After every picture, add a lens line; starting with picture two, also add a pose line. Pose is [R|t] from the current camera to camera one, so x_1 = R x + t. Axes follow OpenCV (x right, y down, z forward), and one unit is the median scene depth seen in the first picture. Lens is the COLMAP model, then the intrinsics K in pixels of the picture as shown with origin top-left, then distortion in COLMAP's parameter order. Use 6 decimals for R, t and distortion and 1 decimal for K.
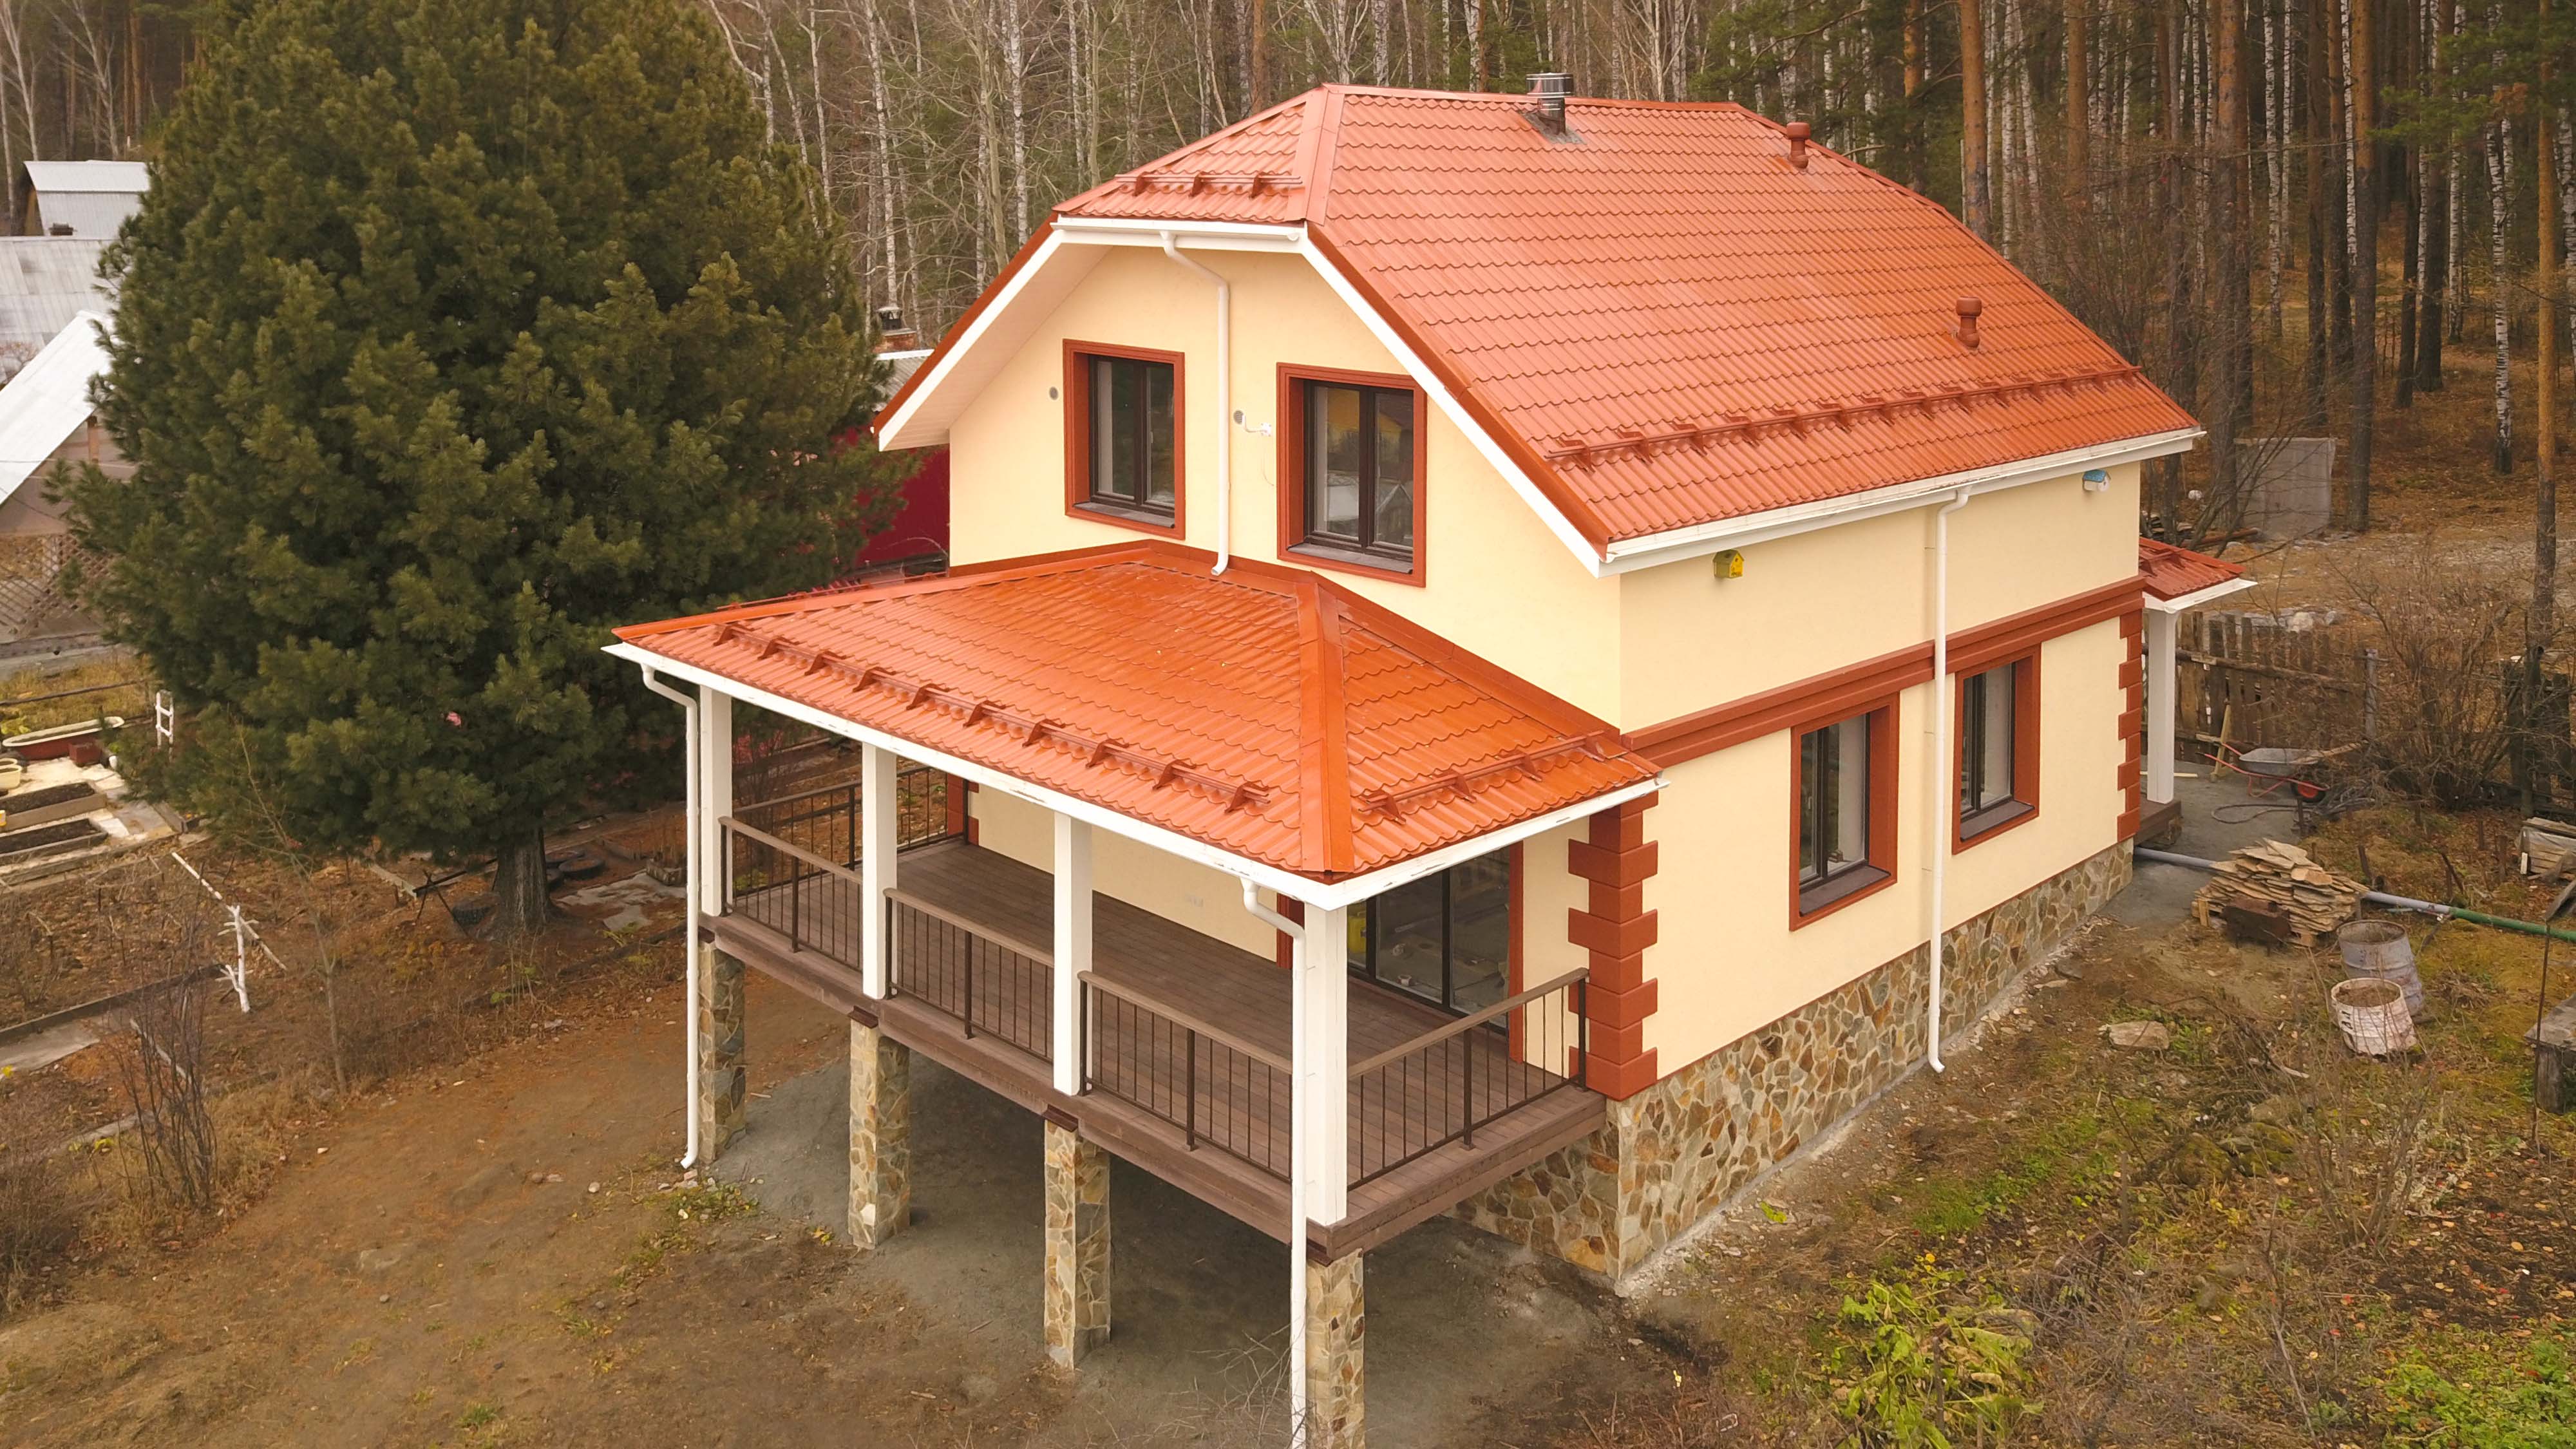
lens RADIAL K [[2010.2, 0, 1202.6], [0, 2010.2, 715.9], [0, 0, 1]] dist [0.002050, 0.003184]
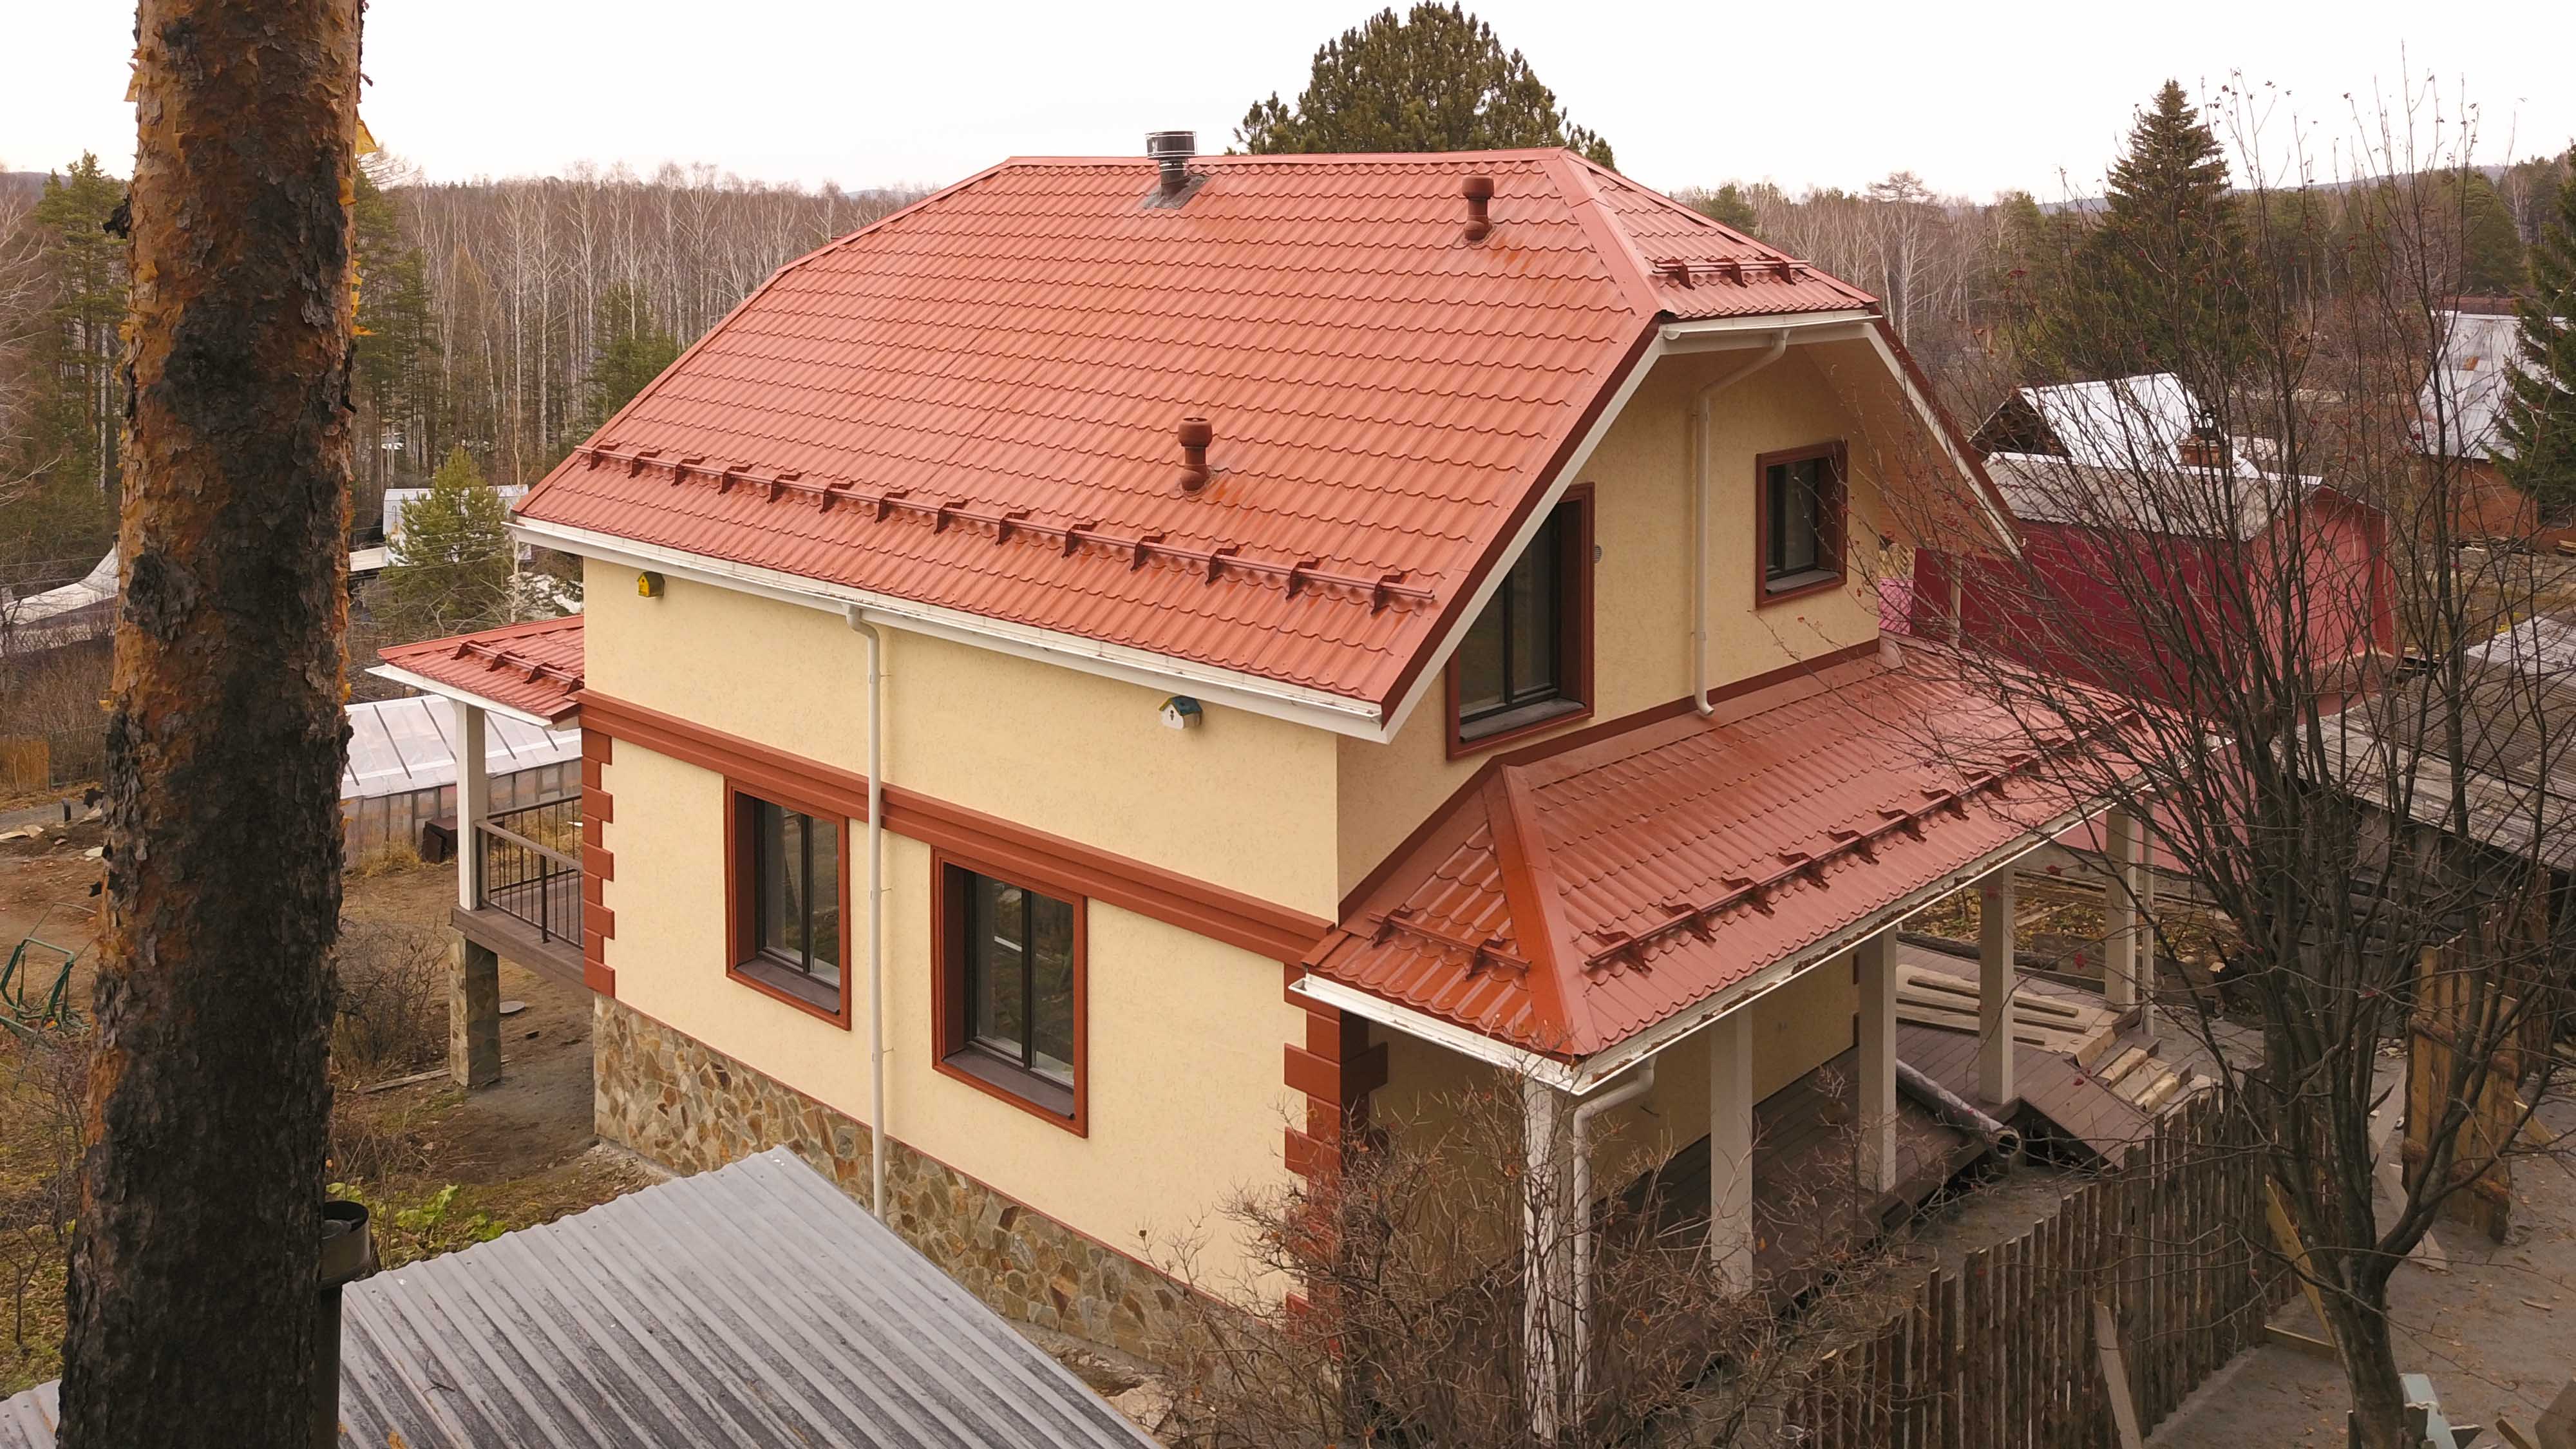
lens RADIAL K [[2007.4, 0, 1288.0], [0, 2007.4, 724.5], [0, 0, 1]] dist [-0.004001, -0.001436]
pose [[0.066820, 0.240357, -0.968382, 1.265547], [-0.261430, 0.940861, 0.215487, -0.307409], [0.962907, 0.238765, 0.125704, 1.109342]]
